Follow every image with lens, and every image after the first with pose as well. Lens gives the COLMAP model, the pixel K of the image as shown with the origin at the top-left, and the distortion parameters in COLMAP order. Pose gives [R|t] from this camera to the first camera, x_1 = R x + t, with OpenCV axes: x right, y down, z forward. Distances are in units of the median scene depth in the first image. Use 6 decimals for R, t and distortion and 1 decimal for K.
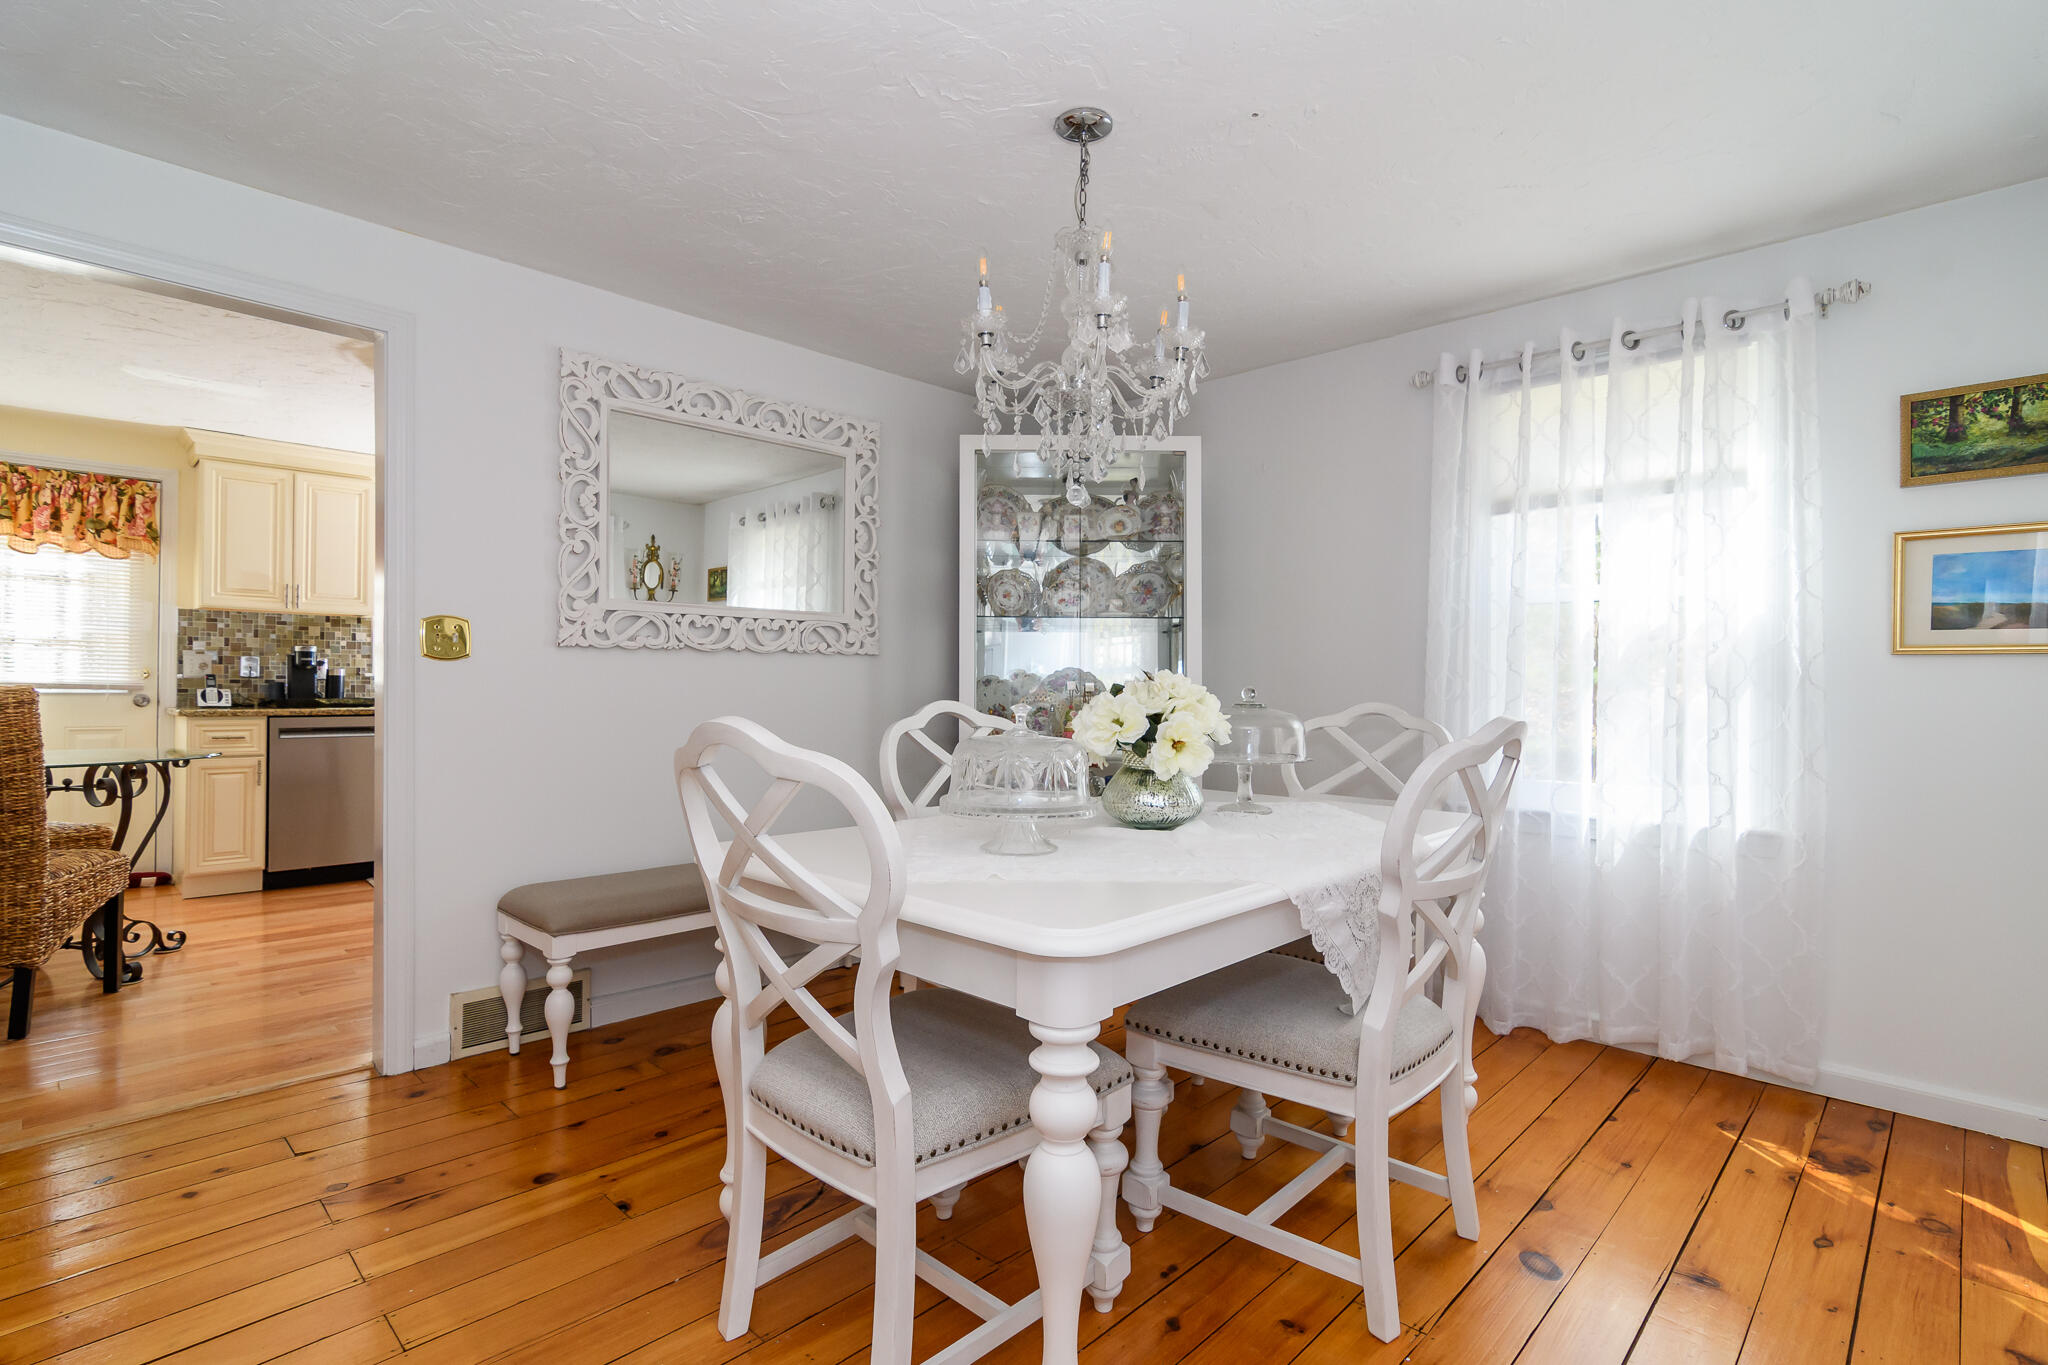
lens RADIAL K [[984.3, 0, 1024.4], [0, 984.3, 690.0], [0, 0, 1]] dist [0.002510, 0.000410]
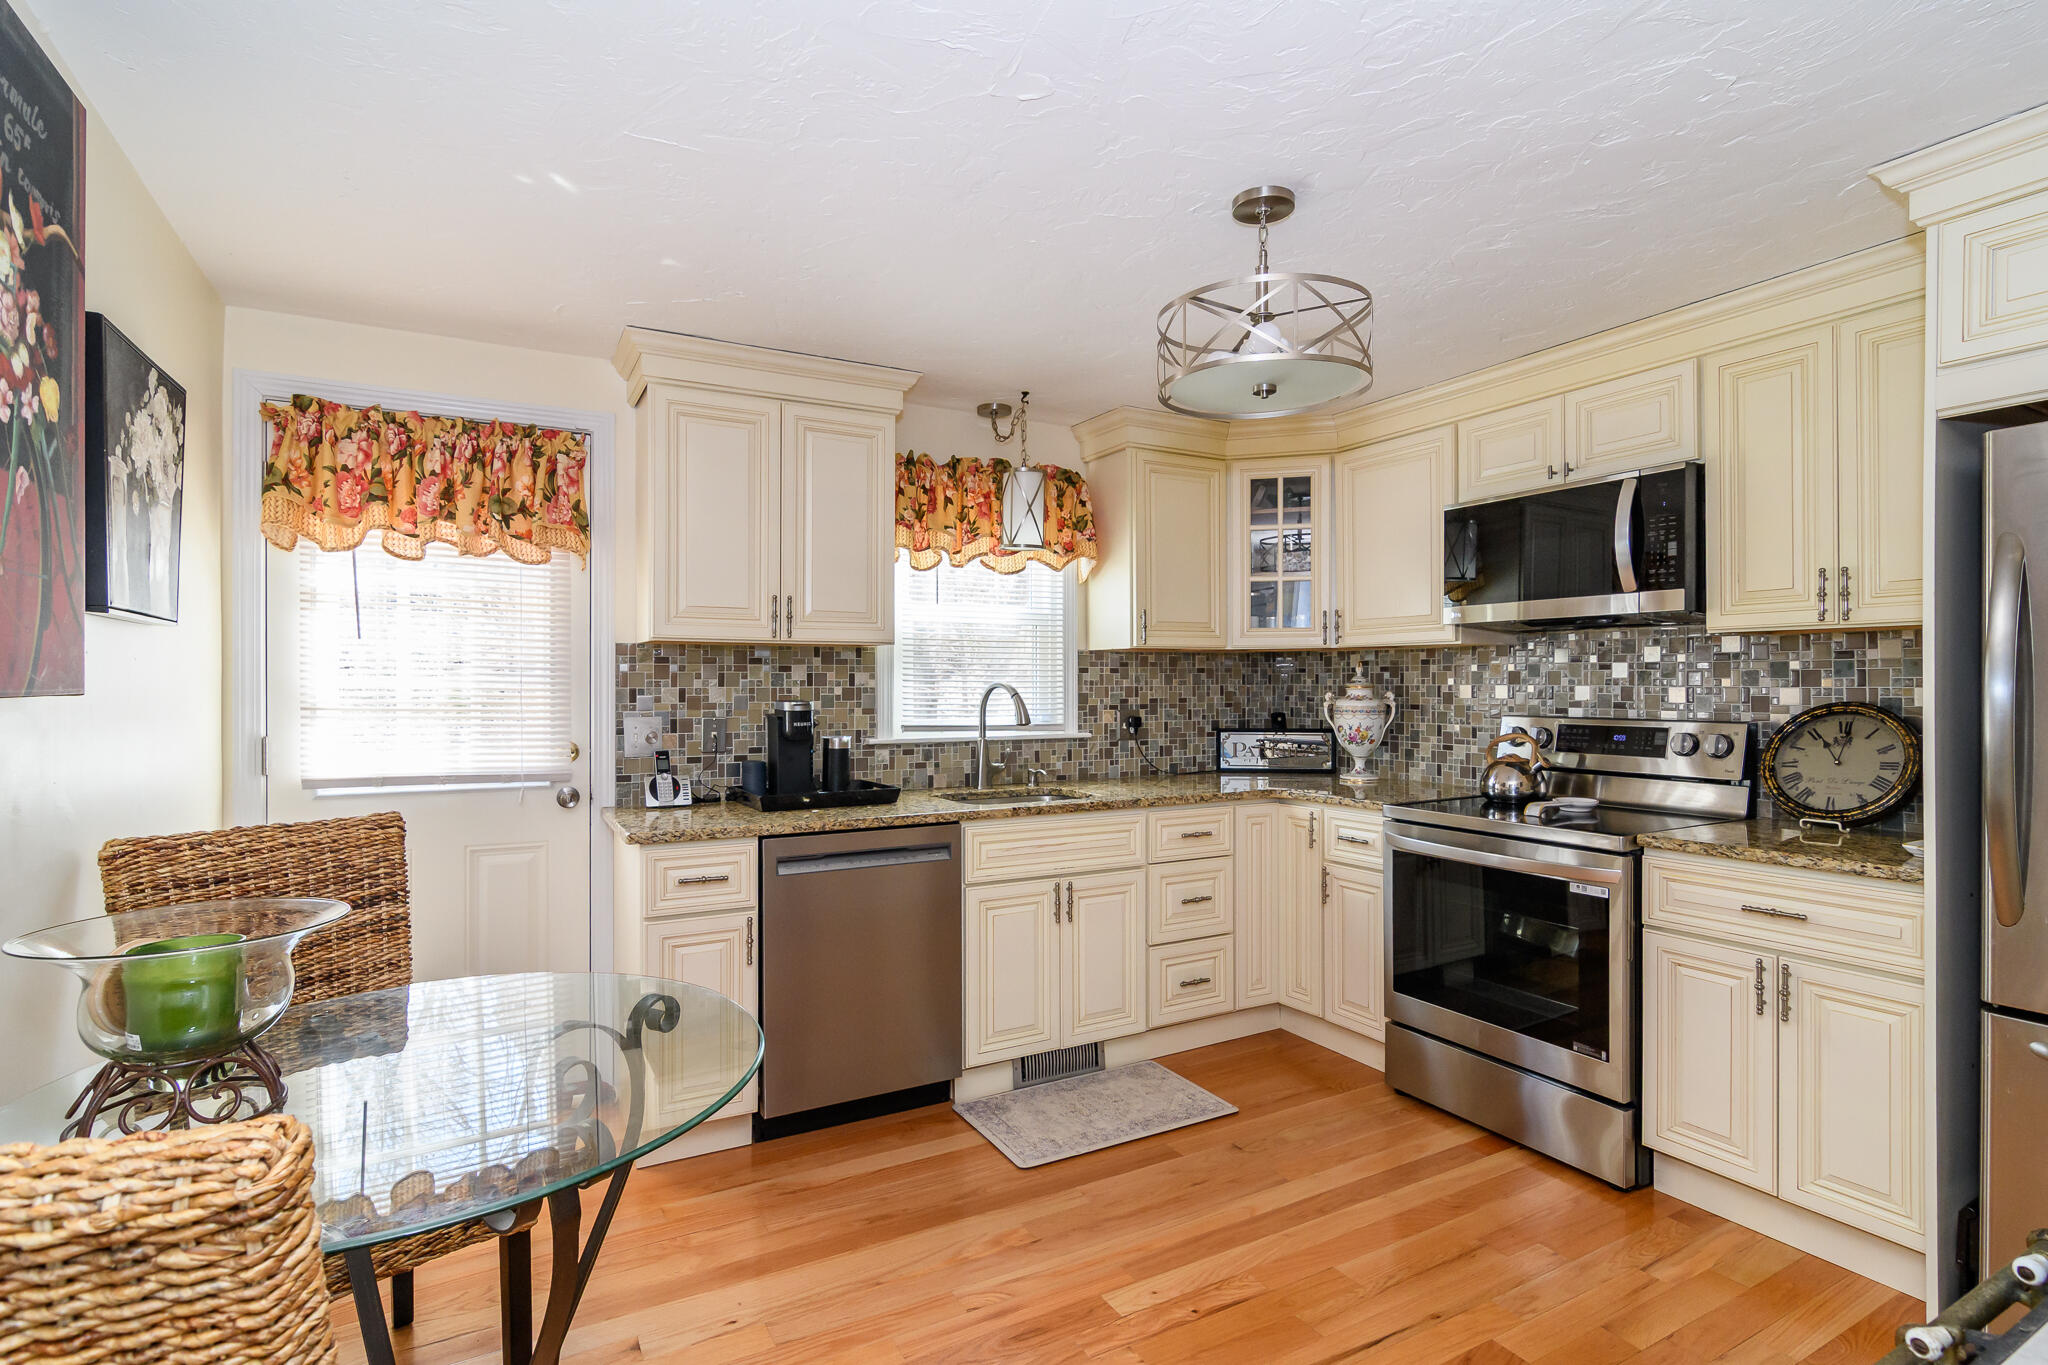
lens RADIAL K [[984.3, 0, 1011.7], [0, 984.3, 689.7], [0, 0, 1]] dist [0.002510, 0.000410]
pose [[0.958310, -0.015436, -0.285312, -0.468931], [0.014022, 0.999877, -0.006997, -0.047732], [0.285385, 0.002705, 0.958409, 0.507499]]
